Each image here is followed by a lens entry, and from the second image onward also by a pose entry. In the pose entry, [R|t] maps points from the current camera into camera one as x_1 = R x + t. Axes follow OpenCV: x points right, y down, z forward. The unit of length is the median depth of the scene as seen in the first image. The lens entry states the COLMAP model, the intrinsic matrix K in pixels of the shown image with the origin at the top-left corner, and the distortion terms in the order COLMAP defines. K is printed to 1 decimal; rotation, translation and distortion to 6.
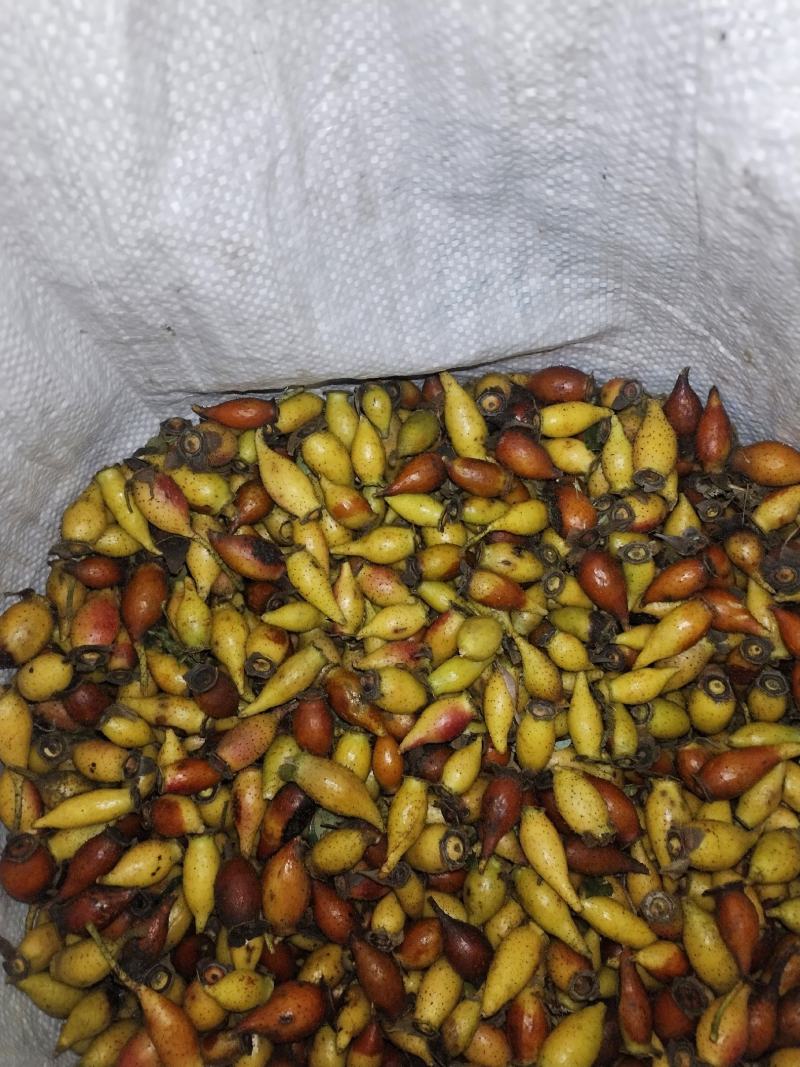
lens RADIAL K [[829.2, 0, 403.4], [0, 829.2, 535.8], [0, 0, 1]] dist [0.016392, -0.042382]
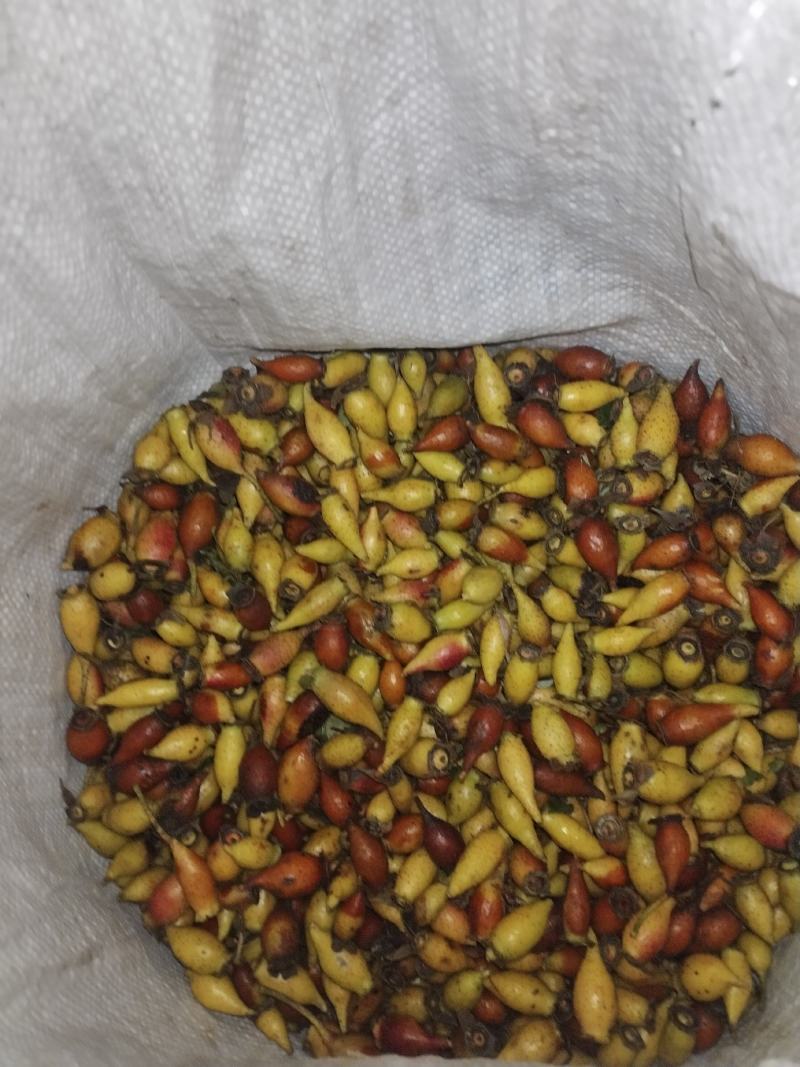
lens RADIAL K [[829.2, 0, 396.3], [0, 829.2, 531.5], [0, 0, 1]] dist [0.016392, -0.042382]
pose [[0.993152, 0.095016, -0.067972, 0.046657], [-0.088687, 0.991917, 0.090746, -0.045178], [0.076045, -0.084096, 0.993552, -0.145125]]
